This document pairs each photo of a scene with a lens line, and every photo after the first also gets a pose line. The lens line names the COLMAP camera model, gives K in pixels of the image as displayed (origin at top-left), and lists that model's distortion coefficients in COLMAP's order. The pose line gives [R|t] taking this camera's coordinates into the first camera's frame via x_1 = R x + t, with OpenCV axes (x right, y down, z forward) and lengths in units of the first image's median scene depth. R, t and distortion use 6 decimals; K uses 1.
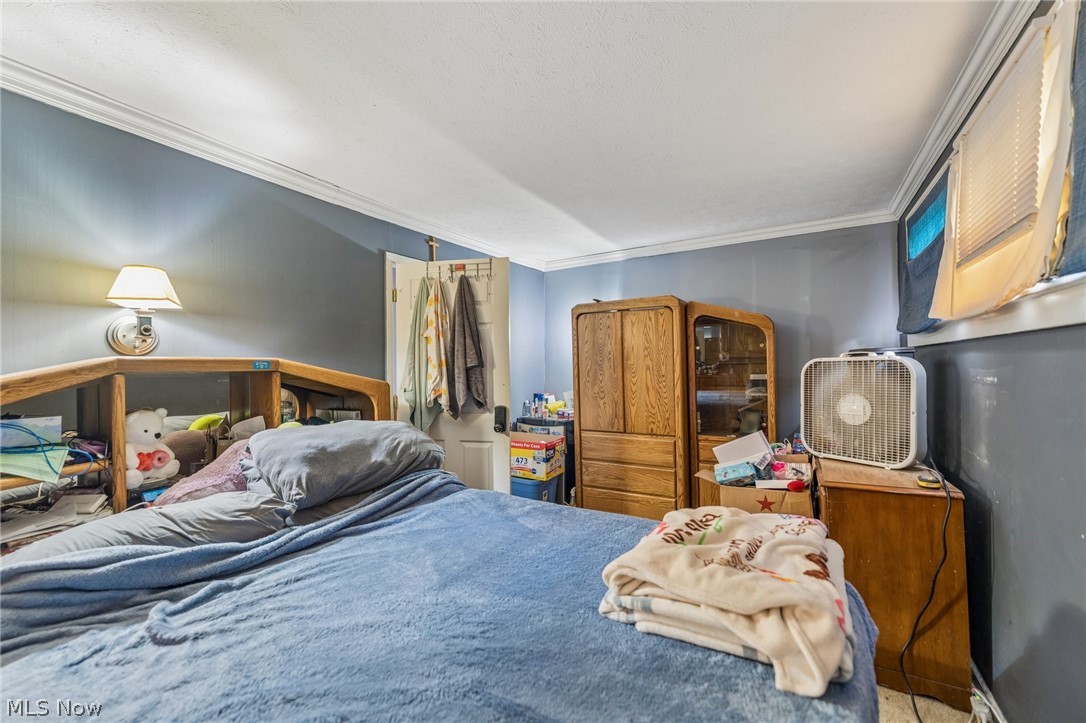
lens RADIAL K [[431.2, 0, 541.5], [0, 431.2, 363.8], [0, 0, 1]] dist [-0.004691, -0.000041]
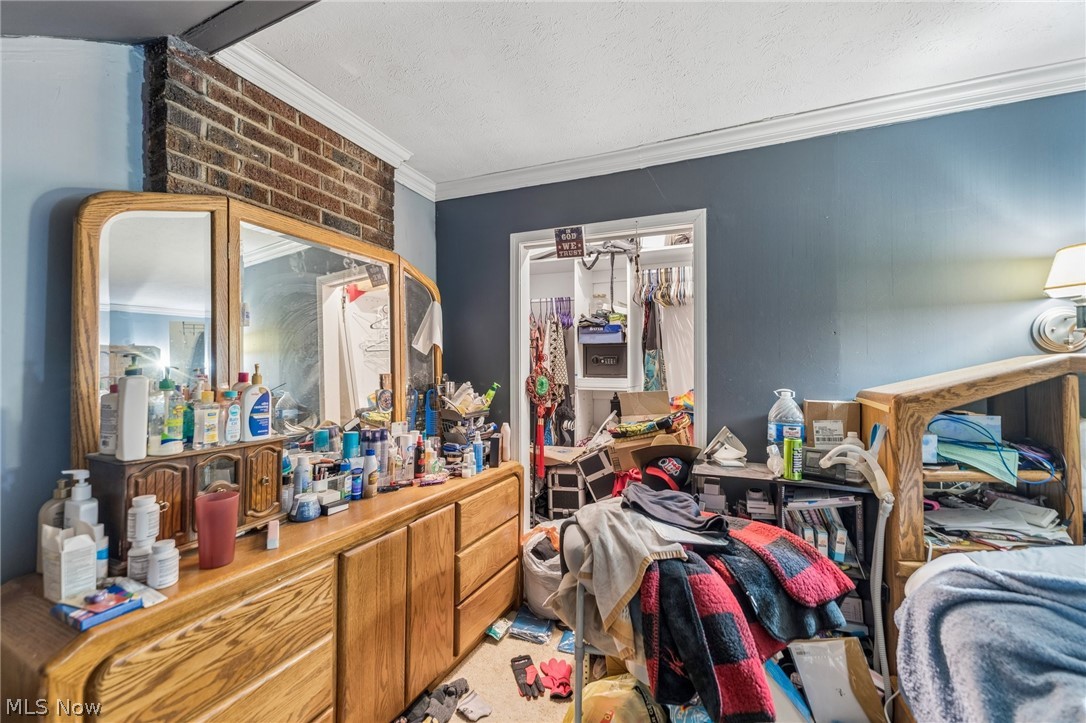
lens RADIAL K [[431.2, 0, 541.5], [0, 431.2, 363.8], [0, 0, 1]] dist [-0.004691, -0.000041]
pose [[0.129761, -0.004195, -0.991536, -0.277884], [0.006186, 0.999975, -0.003421, -0.000979], [0.991526, -0.005689, 0.129784, -0.161382]]
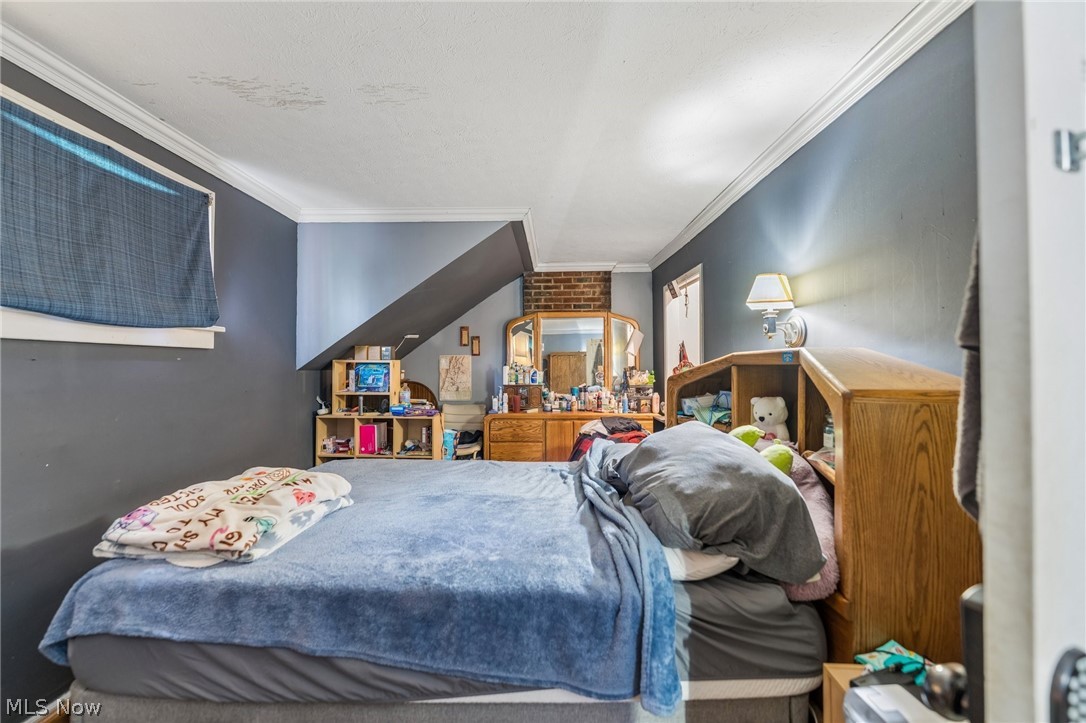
lens RADIAL K [[431.2, 0, 541.5], [0, 431.2, 363.8], [0, 0, 1]] dist [-0.004691, -0.000041]
pose [[-0.865879, 0.012634, -0.500094, 0.217051], [0.016476, 0.999859, -0.003267, 0.010691], [0.499982, -0.011069, -0.865965, 1.888964]]
